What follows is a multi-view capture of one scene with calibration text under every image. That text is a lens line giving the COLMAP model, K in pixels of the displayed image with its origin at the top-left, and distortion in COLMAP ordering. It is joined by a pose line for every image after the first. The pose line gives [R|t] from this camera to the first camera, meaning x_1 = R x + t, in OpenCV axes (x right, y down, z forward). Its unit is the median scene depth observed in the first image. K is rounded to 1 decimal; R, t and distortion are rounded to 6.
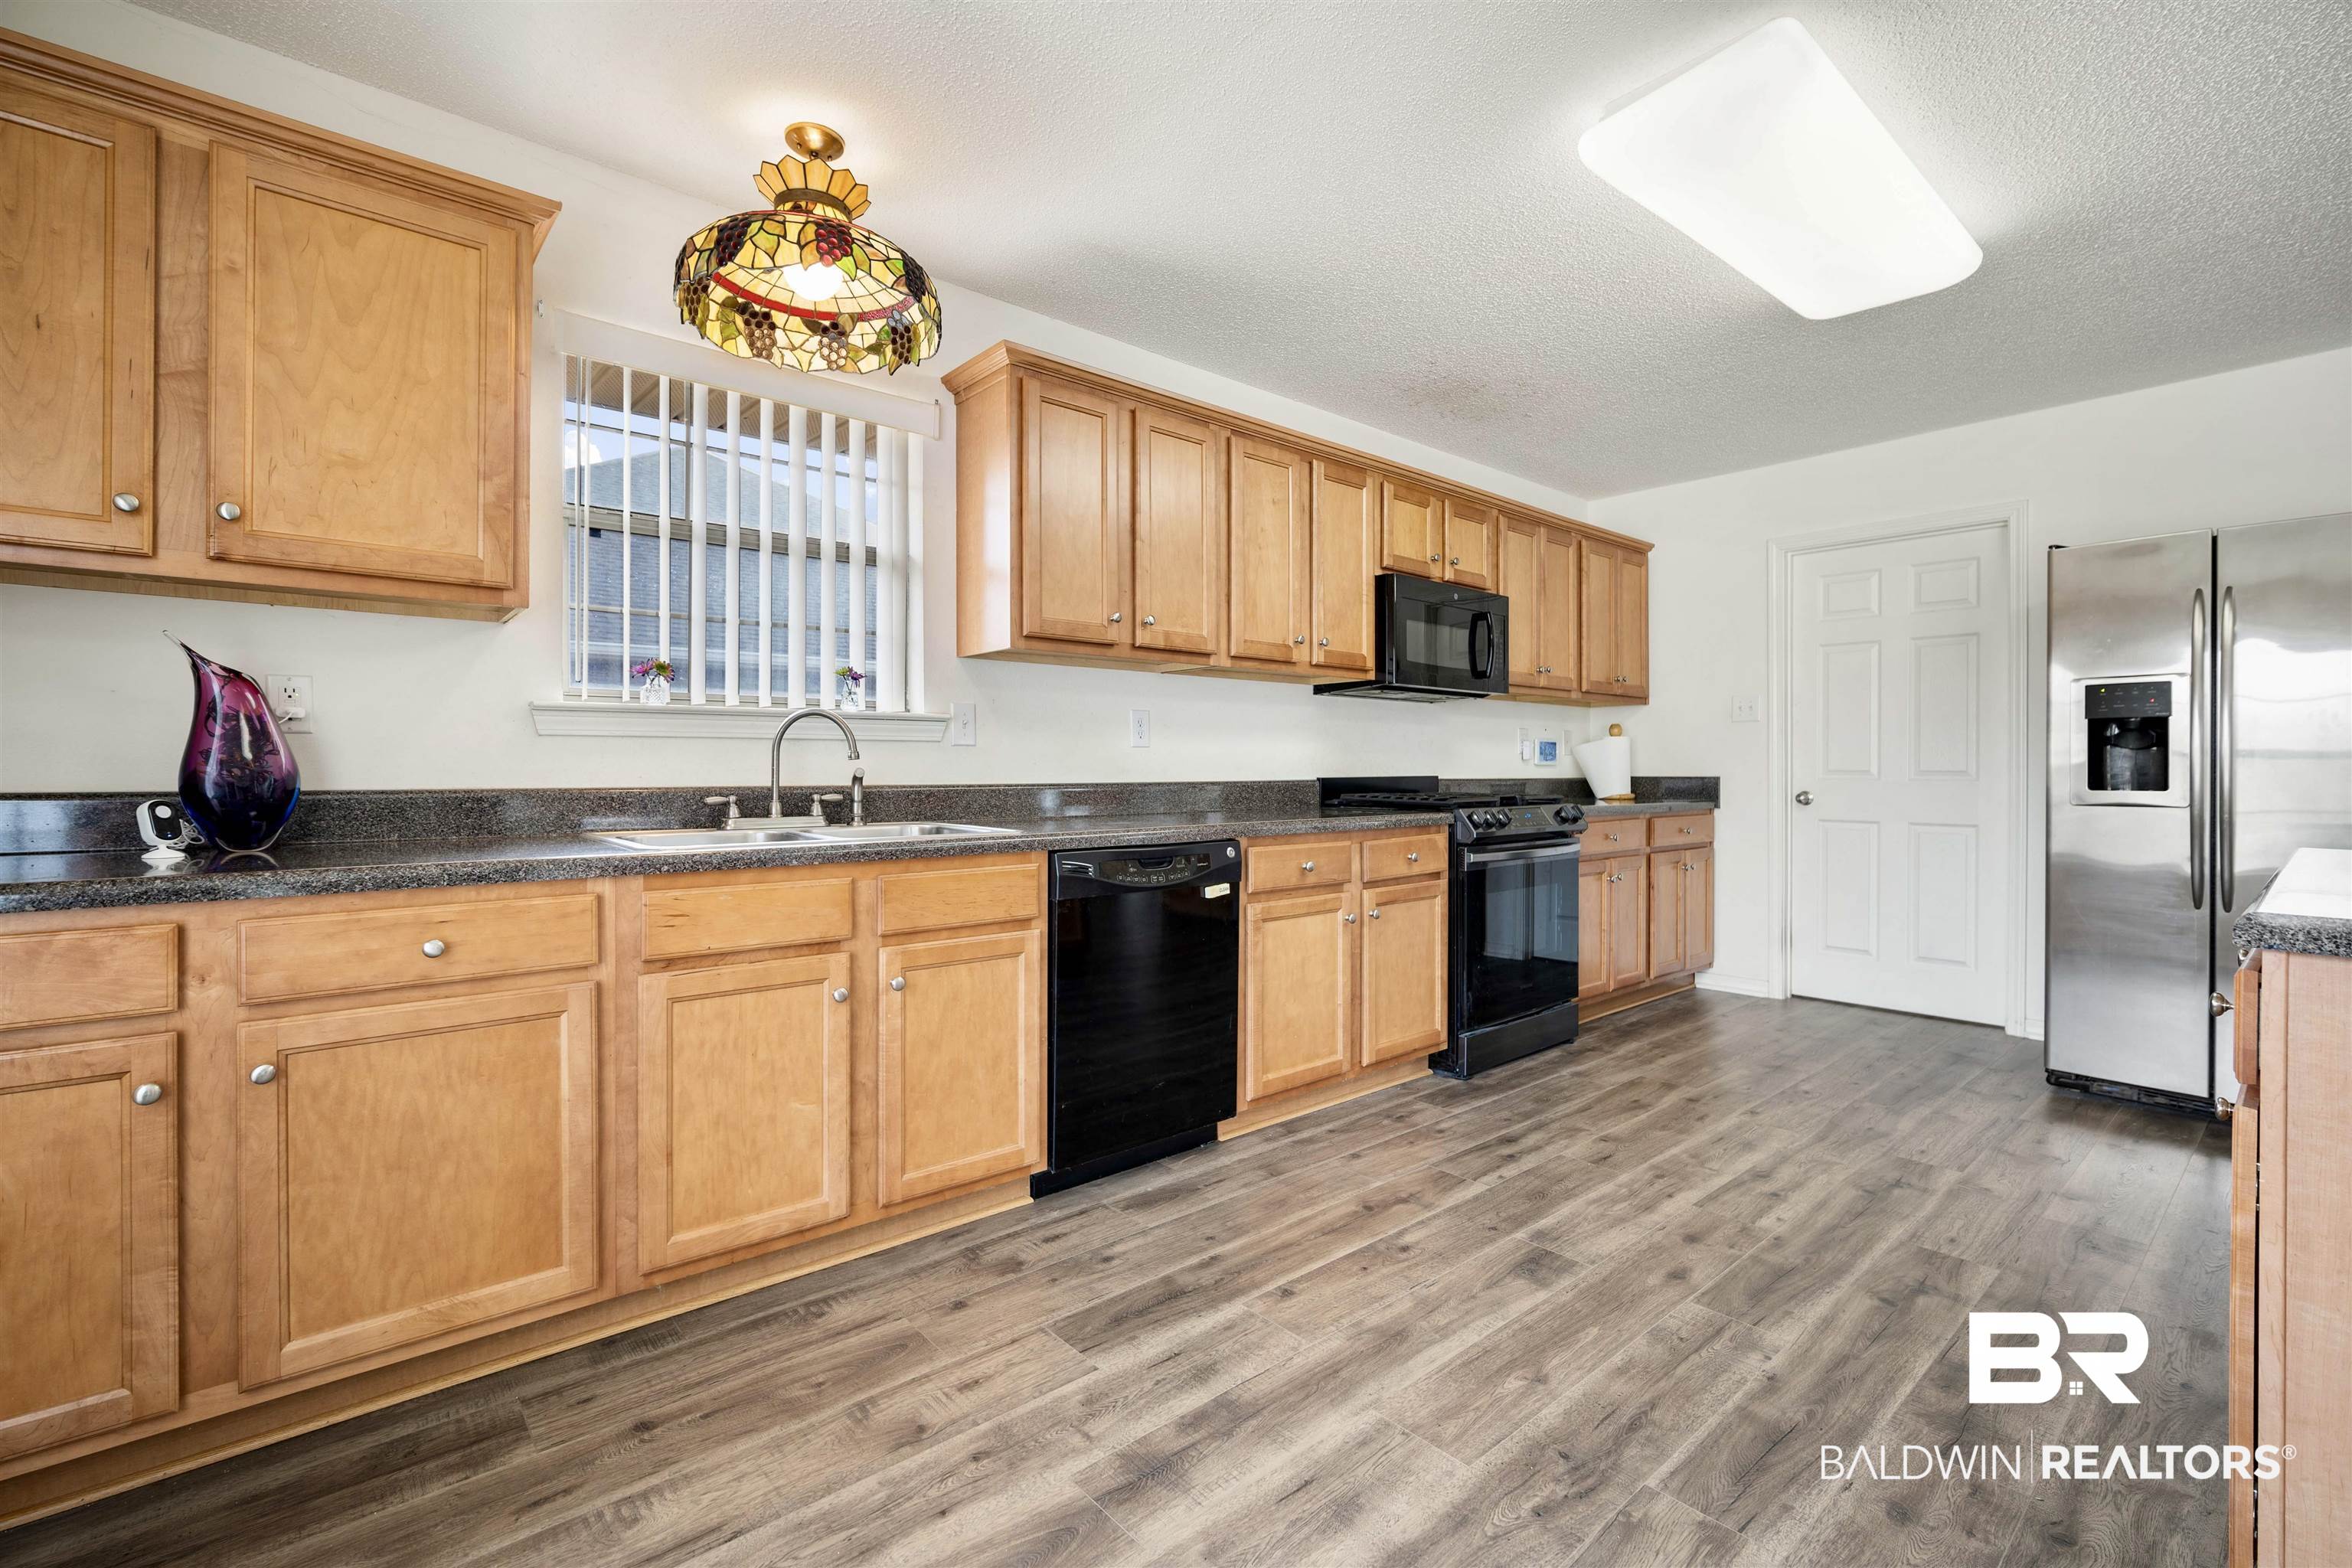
lens RADIAL K [[1032.5, 0, 1185.4], [0, 1032.5, 770.1], [0, 0, 1]] dist [-0.010412, 0.000352]
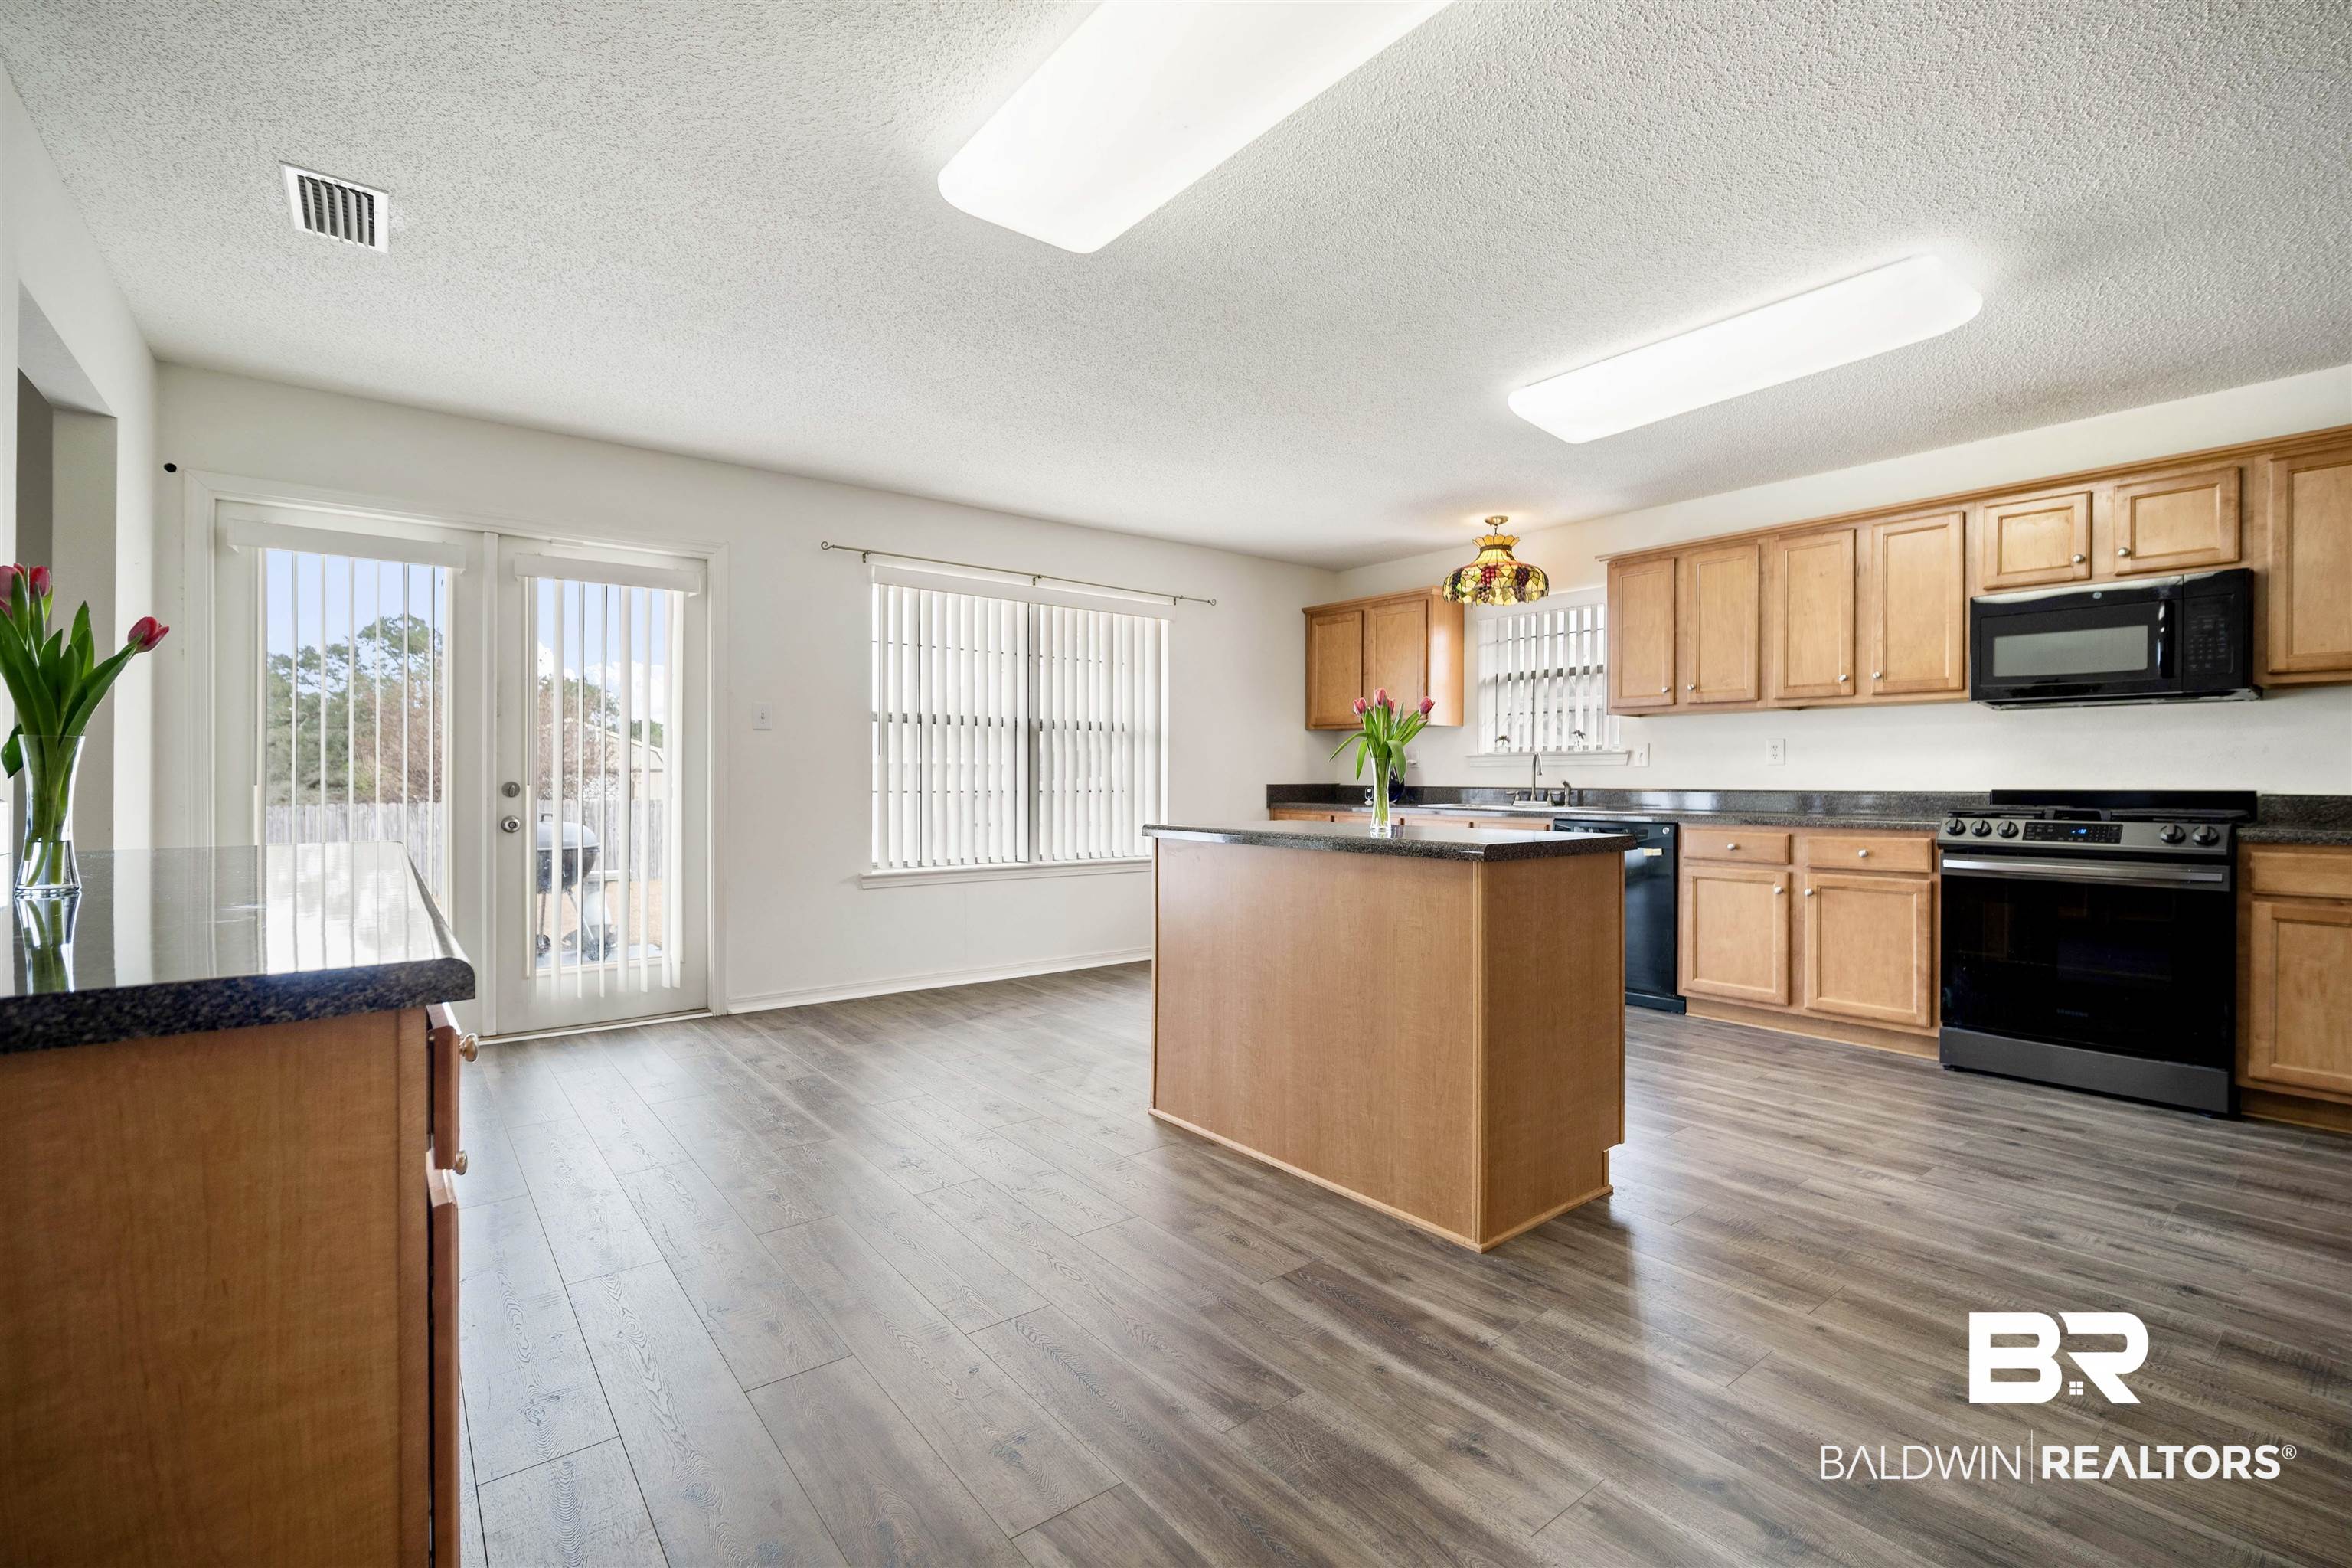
lens RADIAL K [[1032.5, 0, 1186.7], [0, 1032.5, 785.1], [0, 0, 1]] dist [-0.010412, 0.000352]
pose [[-0.038029, 0.010934, -0.999217, 1.778608], [0.000522, 0.999940, 0.010922, -0.012925], [0.999276, -0.000106, -0.038033, 0.312022]]
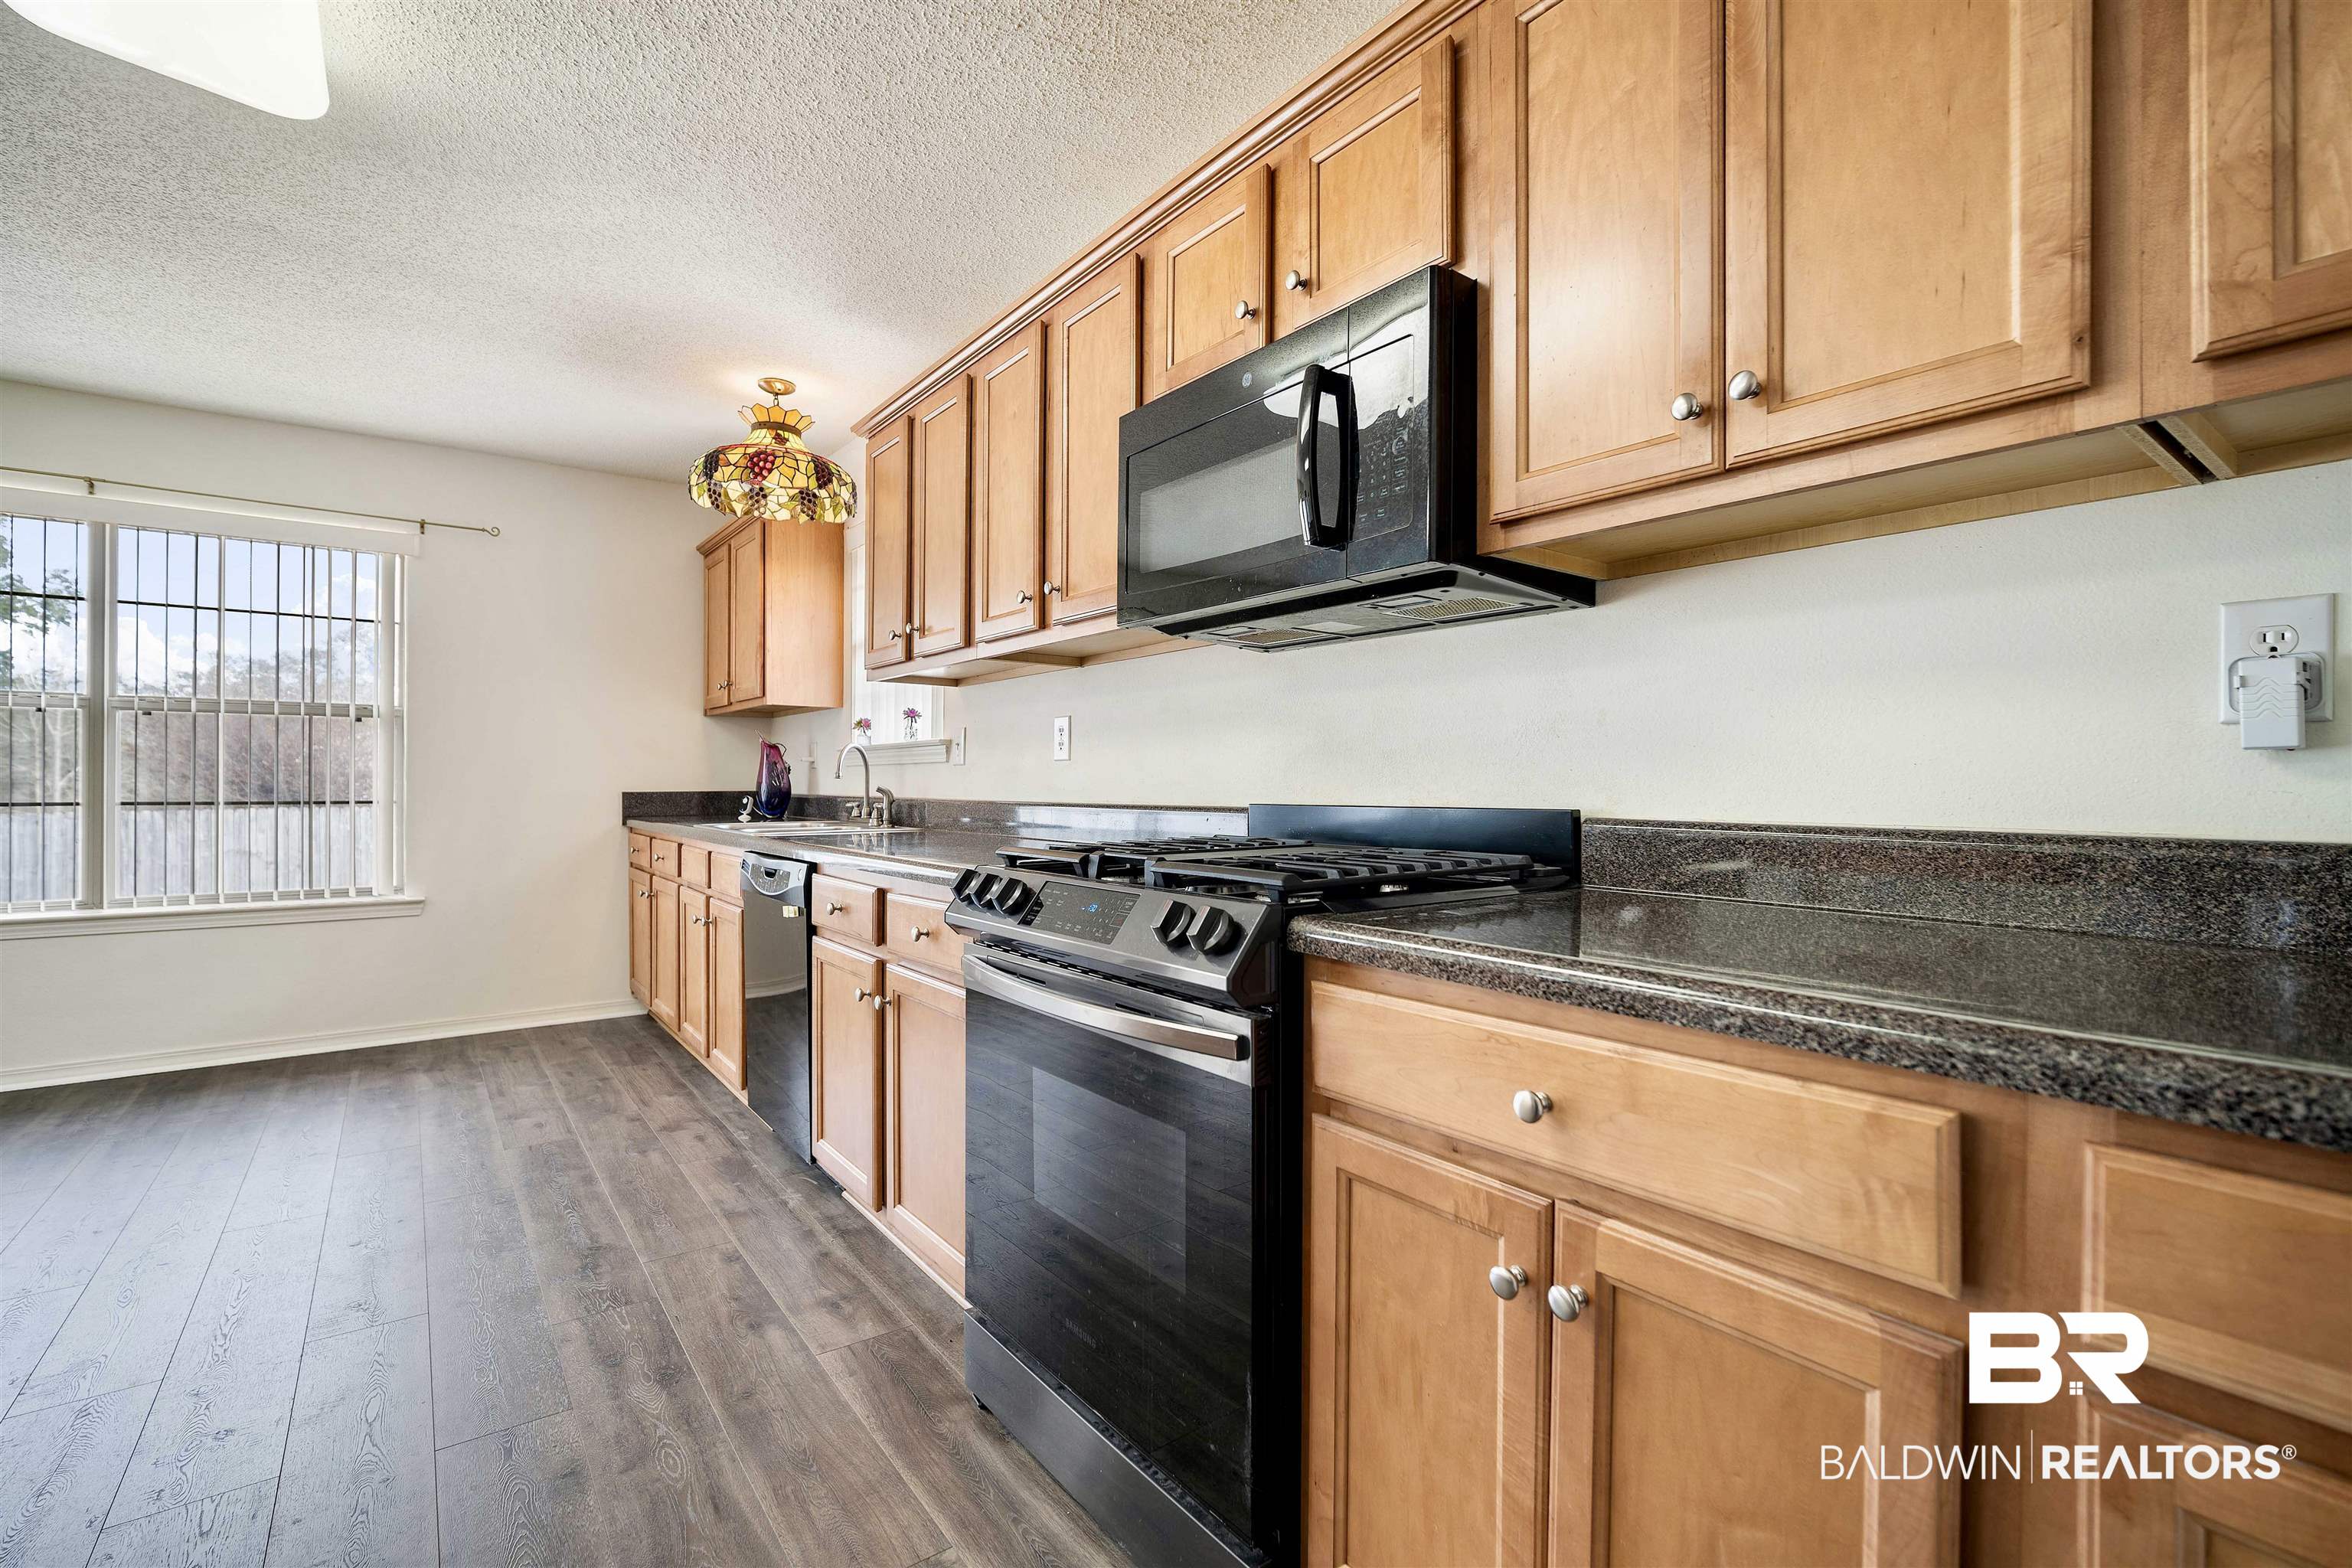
lens RADIAL K [[1032.5, 0, 1184.6], [0, 1032.5, 788.8], [0, 0, 1]] dist [-0.010412, 0.000352]
pose [[-0.058082, 0.010684, -0.998255, 0.999917], [0.001824, 0.999942, 0.010596, -0.010119], [0.998310, -0.001205, -0.058098, 1.465876]]
